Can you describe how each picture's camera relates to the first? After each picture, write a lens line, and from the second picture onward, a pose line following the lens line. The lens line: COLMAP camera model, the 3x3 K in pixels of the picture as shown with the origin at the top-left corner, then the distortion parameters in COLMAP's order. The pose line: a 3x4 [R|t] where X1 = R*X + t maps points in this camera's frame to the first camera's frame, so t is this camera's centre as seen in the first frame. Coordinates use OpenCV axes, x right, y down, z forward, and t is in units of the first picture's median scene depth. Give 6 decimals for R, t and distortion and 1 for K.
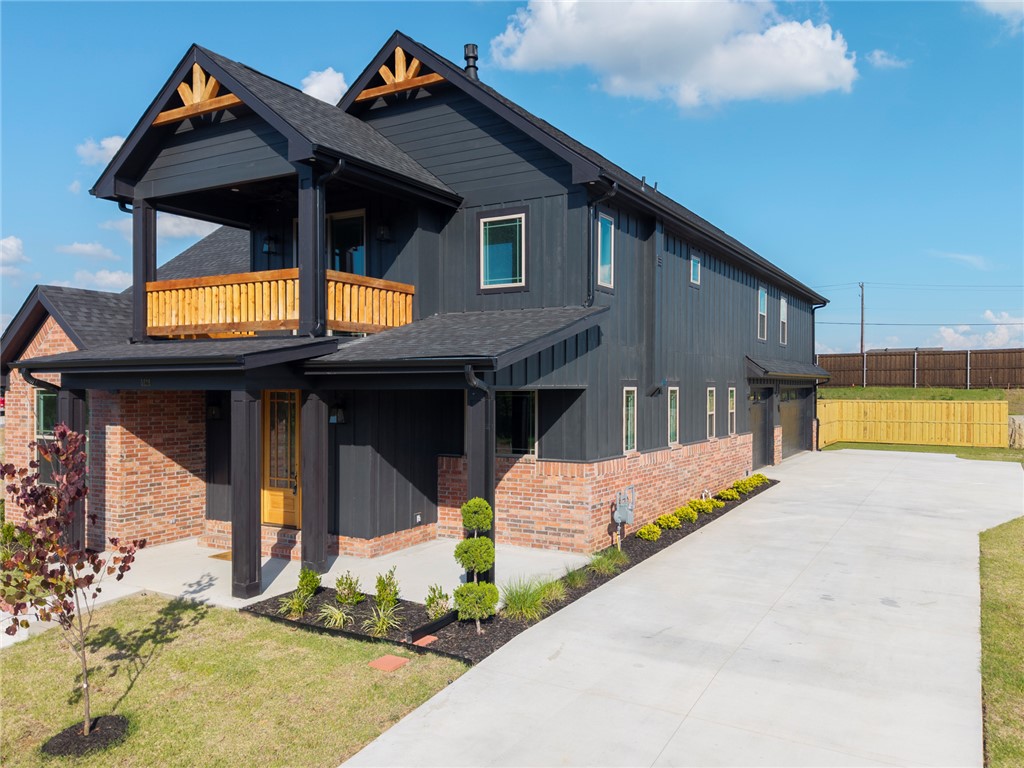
lens RADIAL K [[757.3, 0, 542.8], [0, 757.3, 387.0], [0, 0, 1]] dist [0.082555, -0.118264]
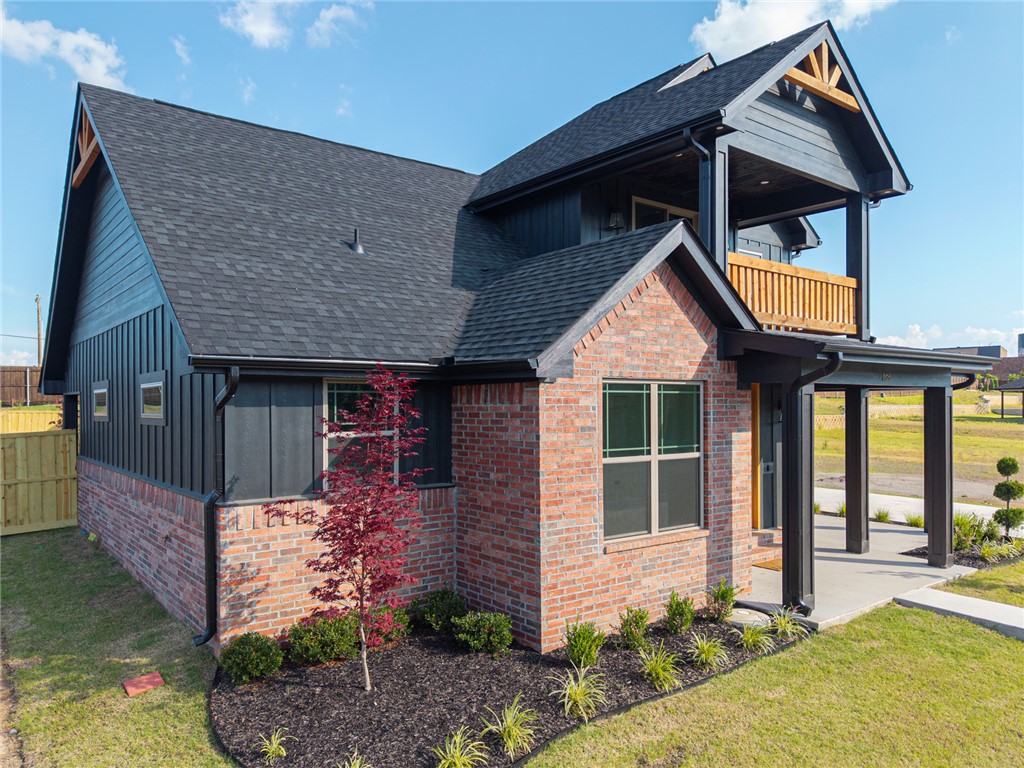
lens RADIAL K [[727.0, 0, 482.2], [0, 727.0, 404.6], [0, 0, 1]] dist [0.050263, -0.057872]
pose [[0.409828, 0.001028, 0.912162, -1.317827], [0.002752, 0.999993, -0.002363, 0.023897], [-0.912158, 0.003479, 0.409823, 0.926548]]
